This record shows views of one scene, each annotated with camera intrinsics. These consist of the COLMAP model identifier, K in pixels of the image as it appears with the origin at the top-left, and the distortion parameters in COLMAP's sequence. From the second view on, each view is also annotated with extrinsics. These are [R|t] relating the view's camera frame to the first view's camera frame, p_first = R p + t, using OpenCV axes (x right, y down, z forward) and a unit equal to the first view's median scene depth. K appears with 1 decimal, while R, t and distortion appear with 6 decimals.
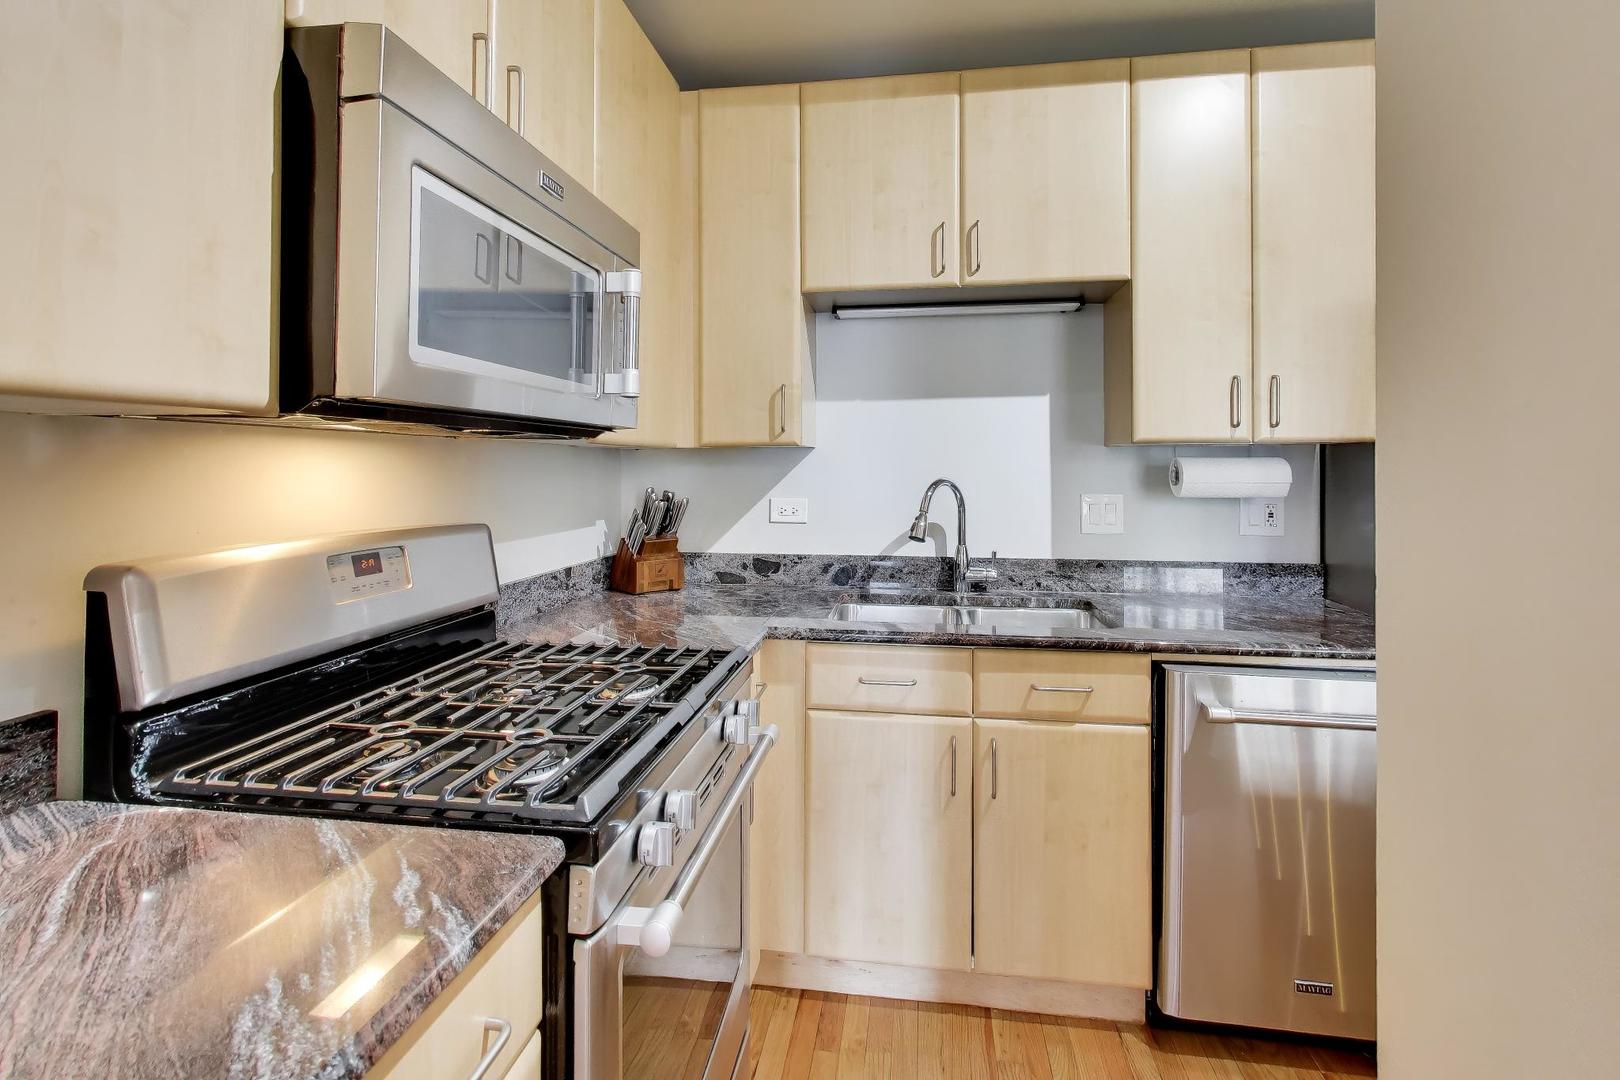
lens RADIAL K [[759.5, 0, 796.0], [0, 759.5, 460.0], [0, 0, 1]] dist [0.002494, 0.000075]
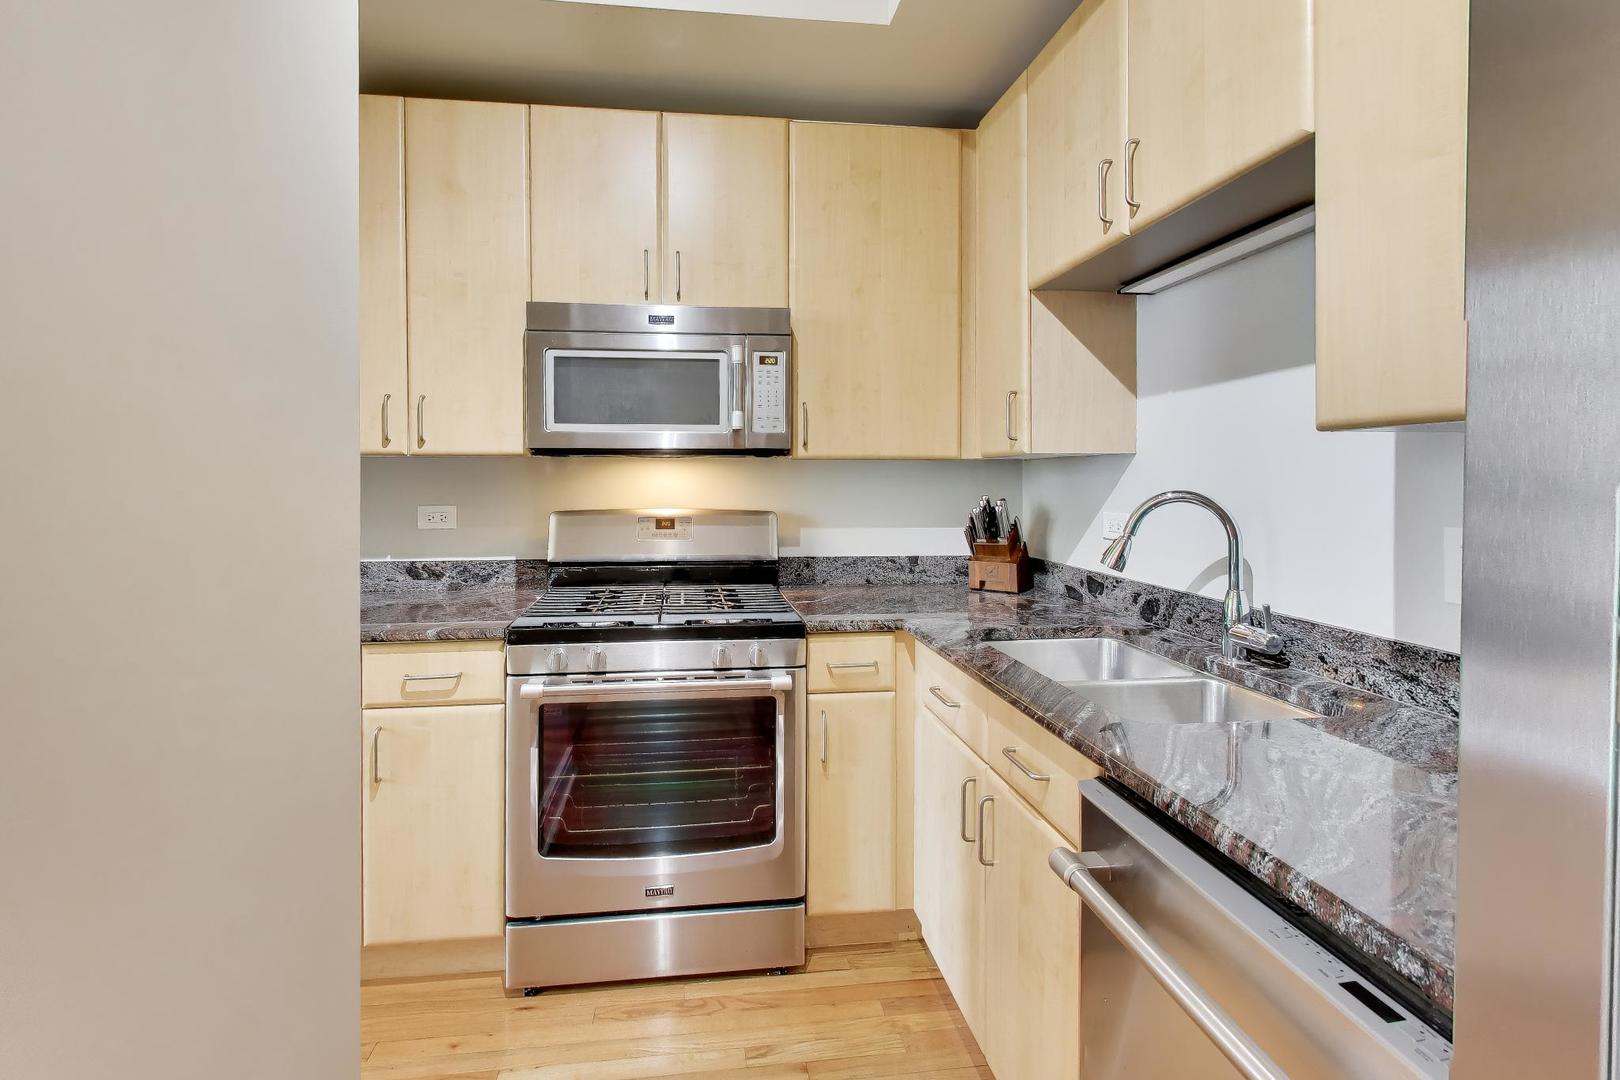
lens RADIAL K [[719.5, 0, 781.4], [0, 719.5, 482.4], [0, 0, 1]] dist [0.001740, 0.000052]
pose [[0.282549, 0.006929, -0.959228, 0.728323], [0.002872, 0.999963, 0.008070, 0.007957], [0.959249, -0.005035, 0.282519, 0.419147]]
